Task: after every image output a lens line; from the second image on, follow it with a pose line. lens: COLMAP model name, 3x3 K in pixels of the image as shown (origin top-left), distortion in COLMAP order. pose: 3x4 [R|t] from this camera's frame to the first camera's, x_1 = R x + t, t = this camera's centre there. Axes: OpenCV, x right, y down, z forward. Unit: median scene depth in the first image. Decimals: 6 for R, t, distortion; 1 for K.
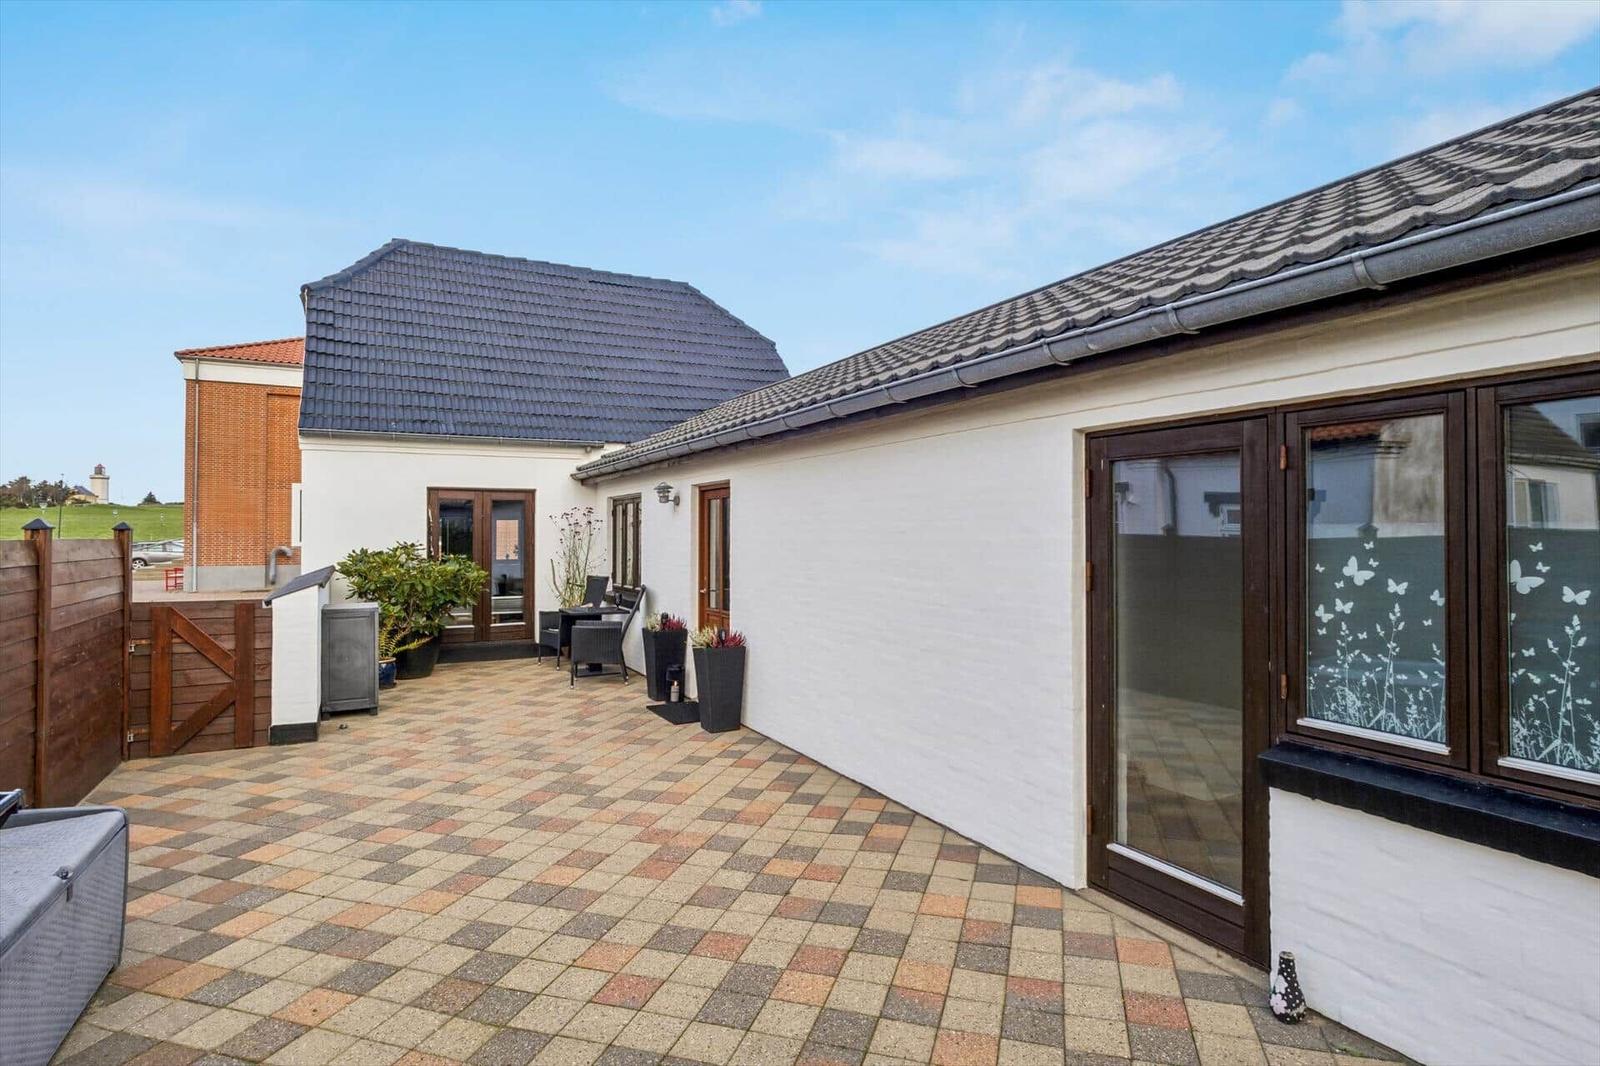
lens RADIAL K [[840.0, 0, 800.0], [0, 840.0, 533.0], [0, 0, 1]] dist [0.025554, 0.000012]
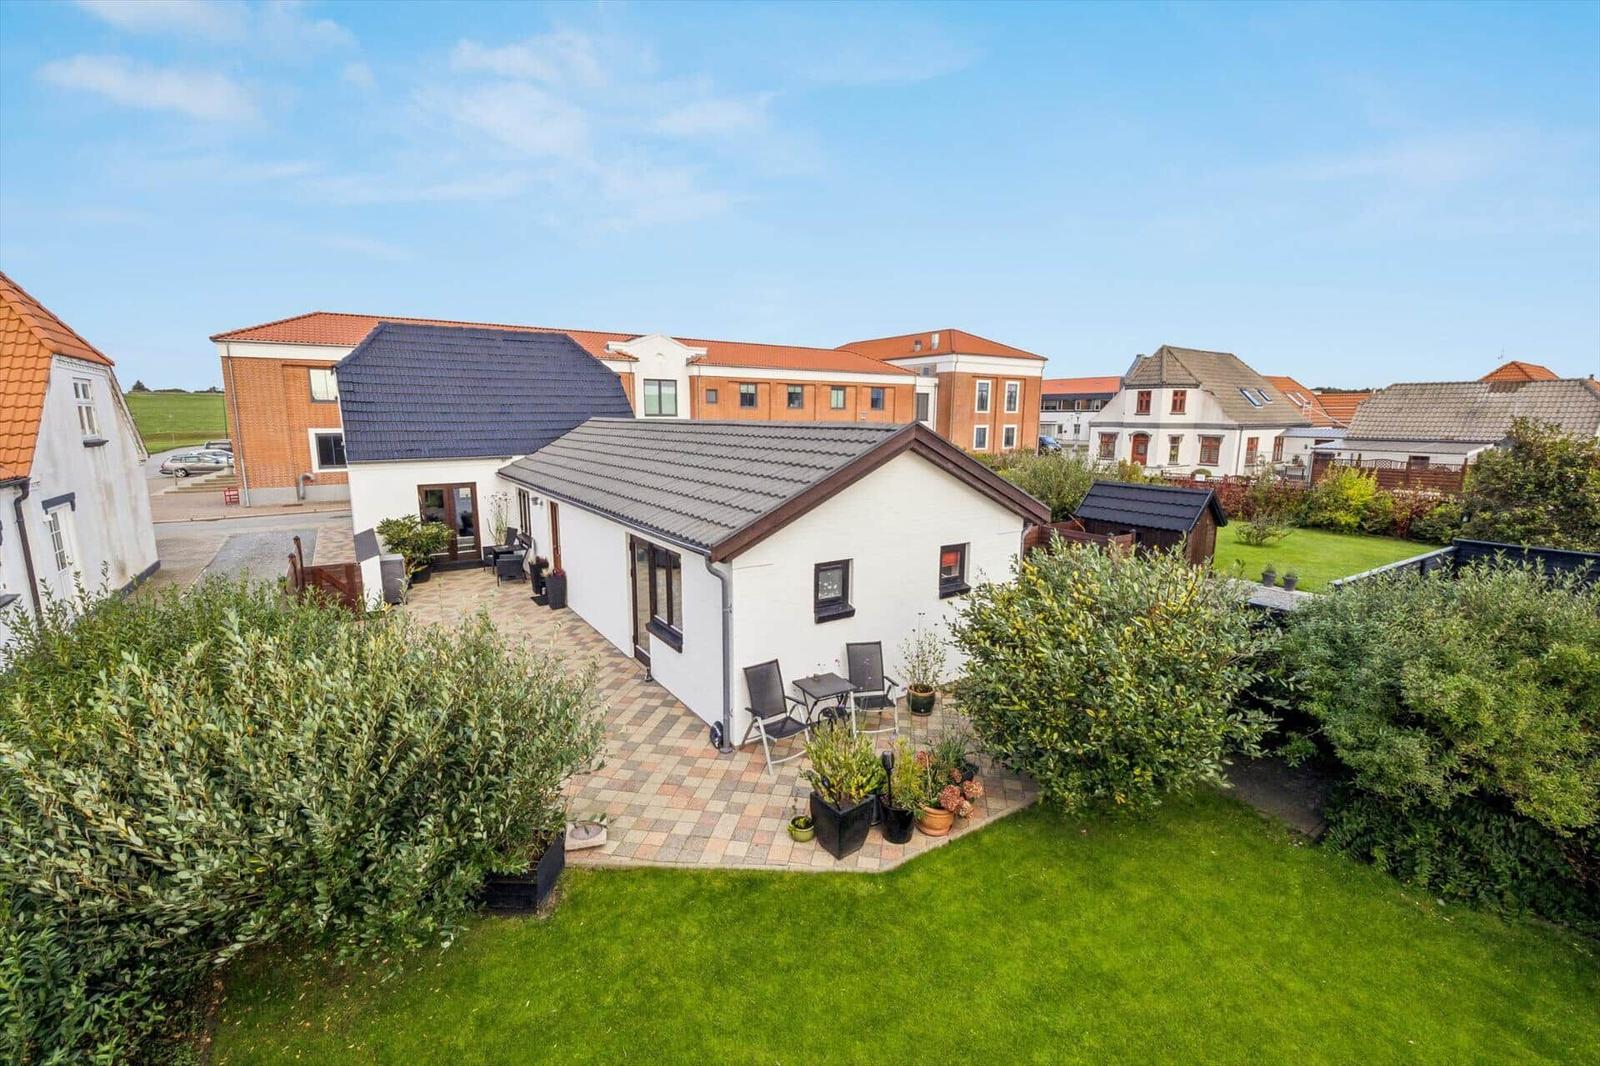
lens RADIAL K [[654.2, 0, 800.0], [0, 654.2, 533.0], [0, 0, 1]] dist [0.002114, 0.000429]
pose [[0.992235, -0.018393, 0.123013, 0.250408], [-0.002767, 0.985497, 0.169669, -0.205149], [-0.124350, -0.168692, 0.977793, -0.614902]]
